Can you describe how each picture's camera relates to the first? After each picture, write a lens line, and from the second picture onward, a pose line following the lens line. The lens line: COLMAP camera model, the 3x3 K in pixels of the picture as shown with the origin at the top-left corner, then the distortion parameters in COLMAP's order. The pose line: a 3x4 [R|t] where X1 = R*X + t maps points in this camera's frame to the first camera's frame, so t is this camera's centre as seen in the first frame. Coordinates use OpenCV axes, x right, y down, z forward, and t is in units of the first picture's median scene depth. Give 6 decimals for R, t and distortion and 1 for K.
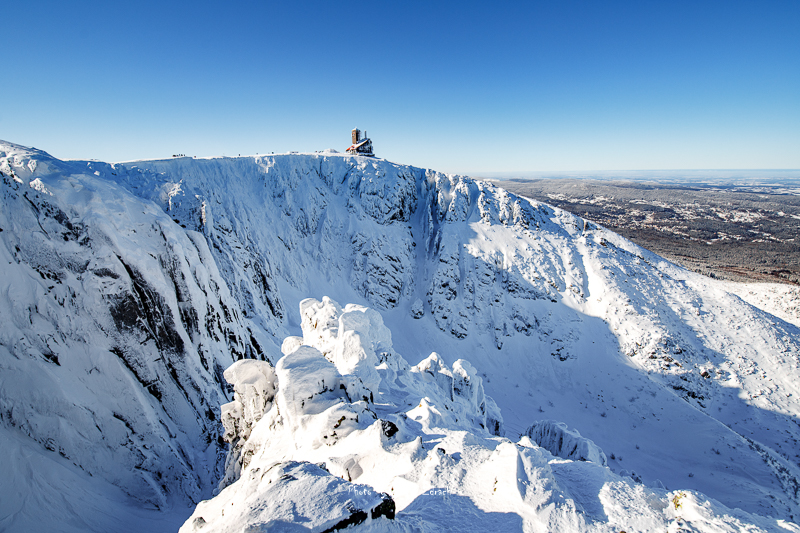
lens RADIAL K [[366.4, 0, 404.2], [0, 366.4, 268.8], [0, 0, 1]] dist [0.000413, -0.011118]
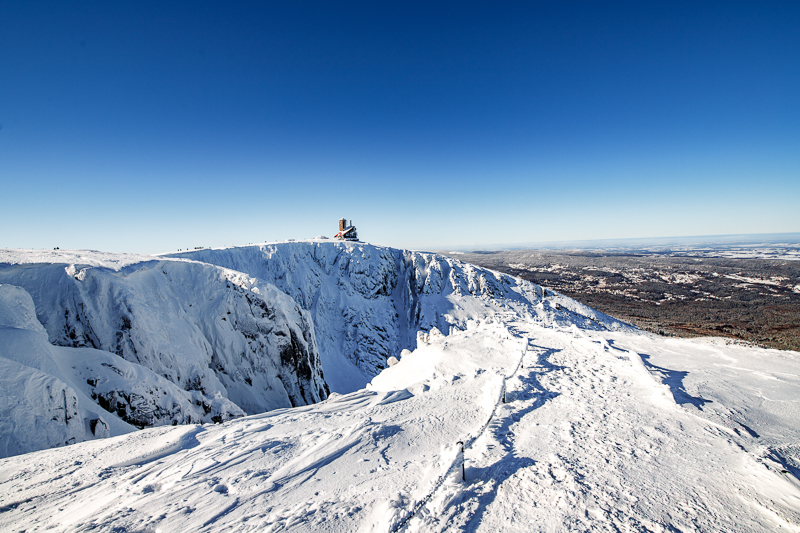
lens RADIAL K [[366.4, 0, 404.2], [0, 366.4, 268.8], [0, 0, 1]] dist [0.000413, -0.011118]
pose [[0.995815, -0.029899, 0.086357, -0.045433], [0.046080, 0.980324, -0.191943, 0.010915], [-0.078919, 0.195119, 0.977599, -0.142251]]
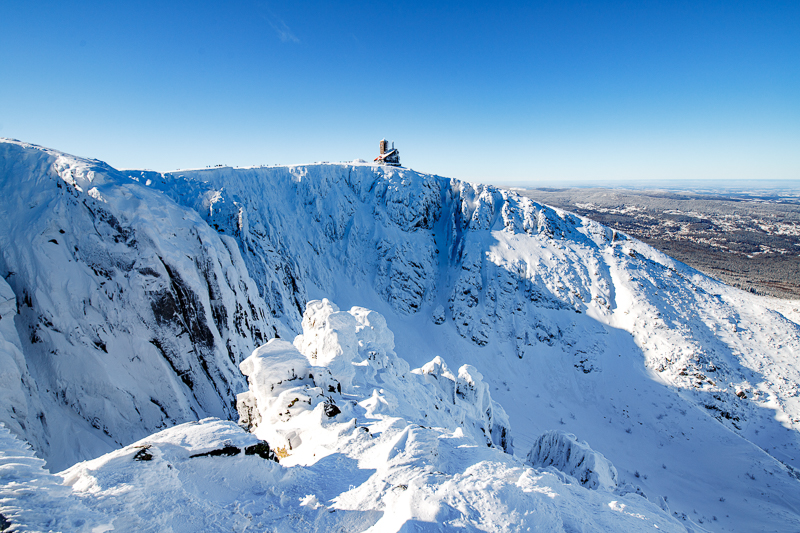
lens RADIAL K [[357.0, 0, 396.3], [0, 357.0, 268.8], [0, 0, 1]] dist [-0.001515, -0.010453]
pose [[0.995508, 0.025048, -0.091308, 0.005580], [-0.026535, 0.999534, -0.015107, -0.000216], [0.090887, 0.017462, 0.995708, -0.002998]]
